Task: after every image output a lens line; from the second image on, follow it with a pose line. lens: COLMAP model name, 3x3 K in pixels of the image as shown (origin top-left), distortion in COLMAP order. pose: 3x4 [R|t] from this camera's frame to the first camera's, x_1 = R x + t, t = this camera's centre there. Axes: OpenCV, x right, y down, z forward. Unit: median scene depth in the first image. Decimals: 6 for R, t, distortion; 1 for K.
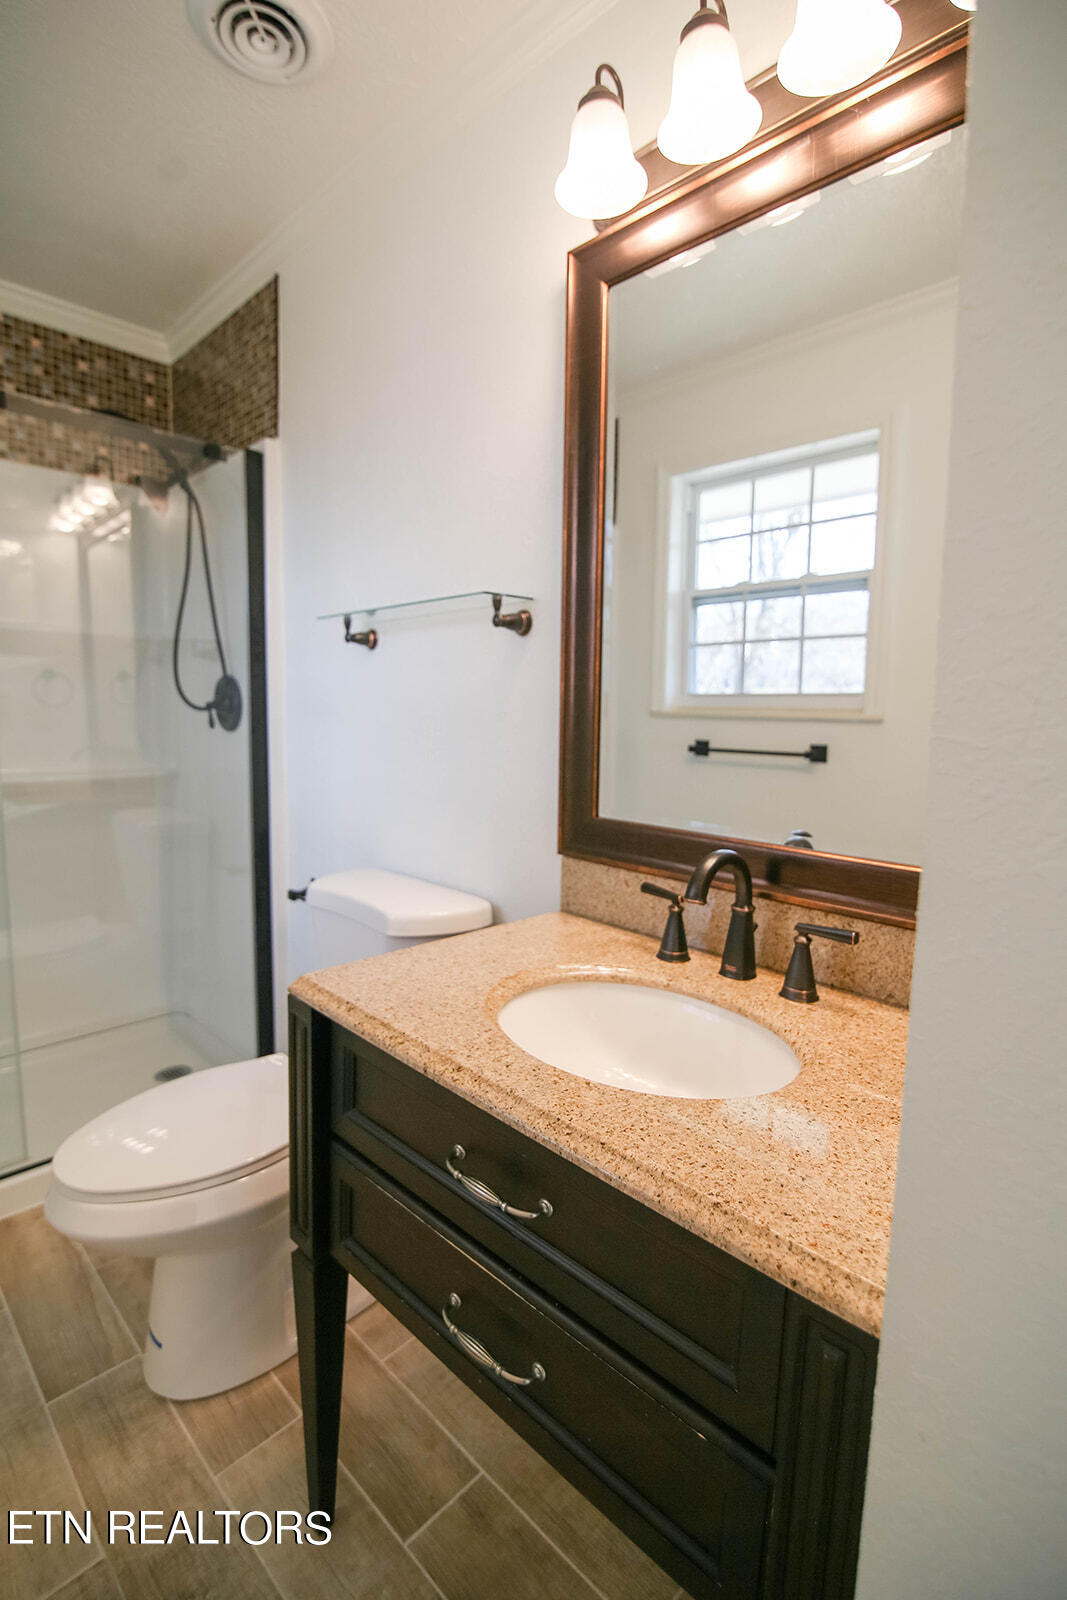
lens RADIAL K [[744.5, 0, 533.7], [0, 744.5, 791.9], [0, 0, 1]] dist [-0.022380, 0.000895]
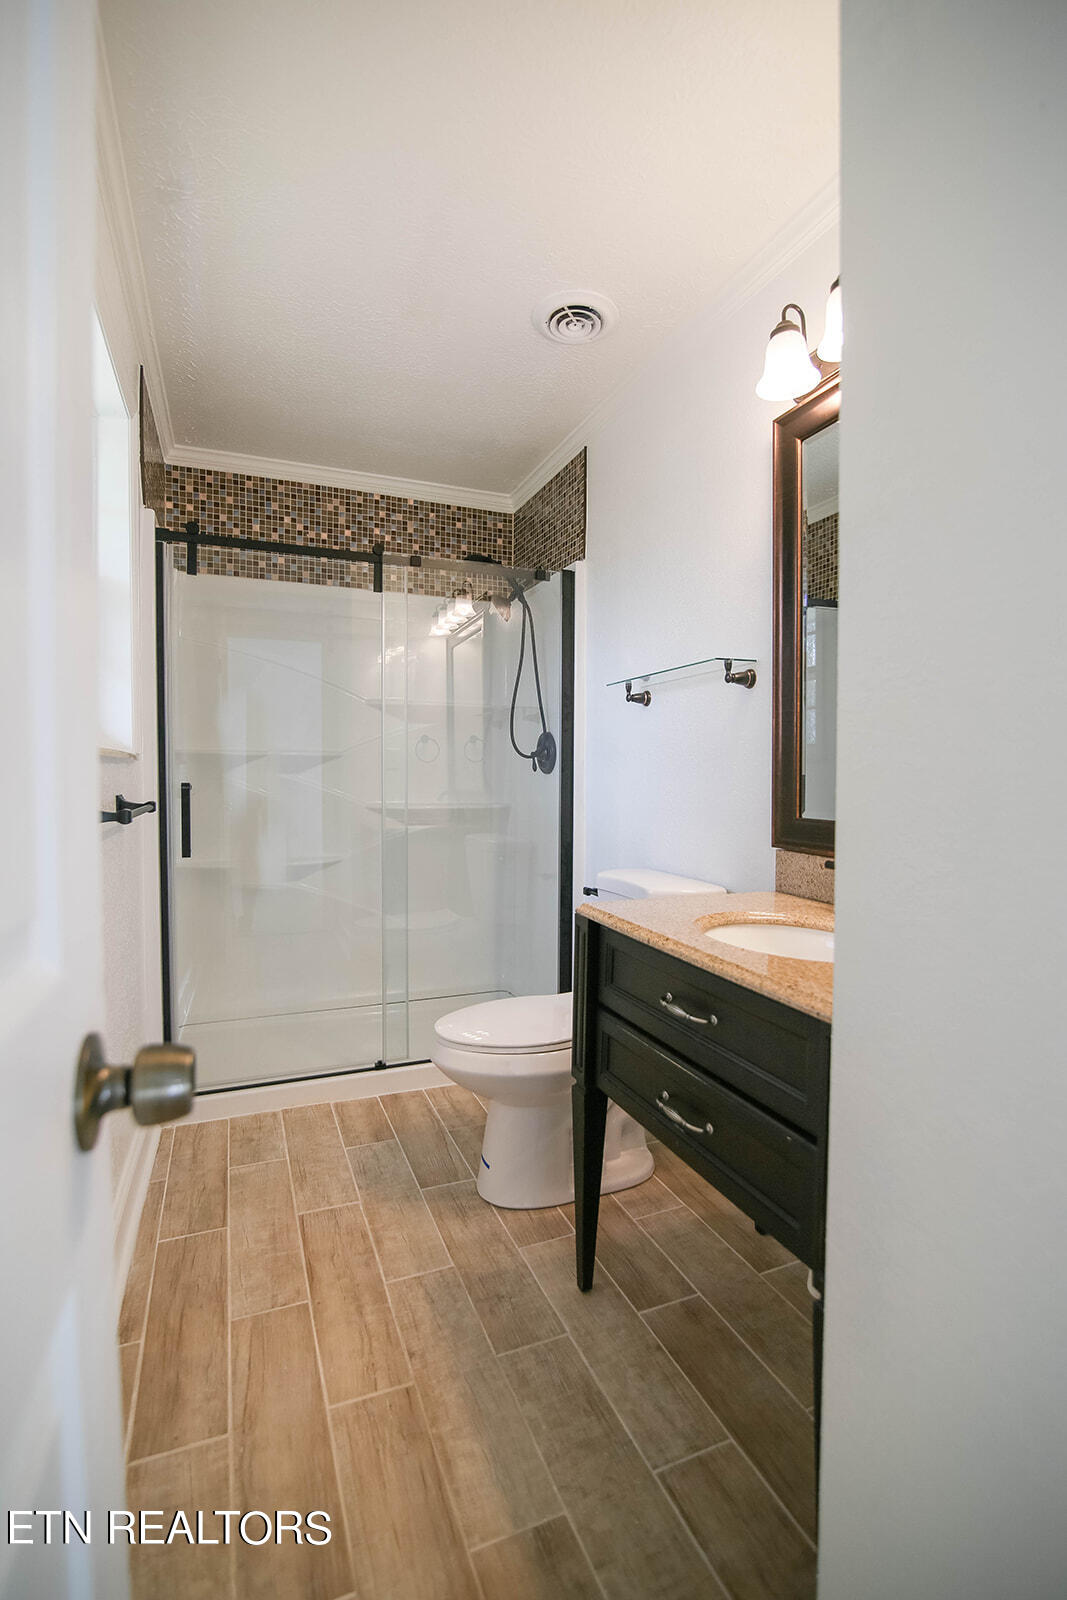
lens RADIAL K [[744.5, 0, 528.2], [0, 744.5, 794.2], [0, 0, 1]] dist [-0.022380, 0.000895]
pose [[0.915872, -0.002963, -0.401459, 0.165232], [-0.032441, 0.996156, -0.081362, 0.110706], [0.400157, 0.087541, 0.912256, -0.396272]]
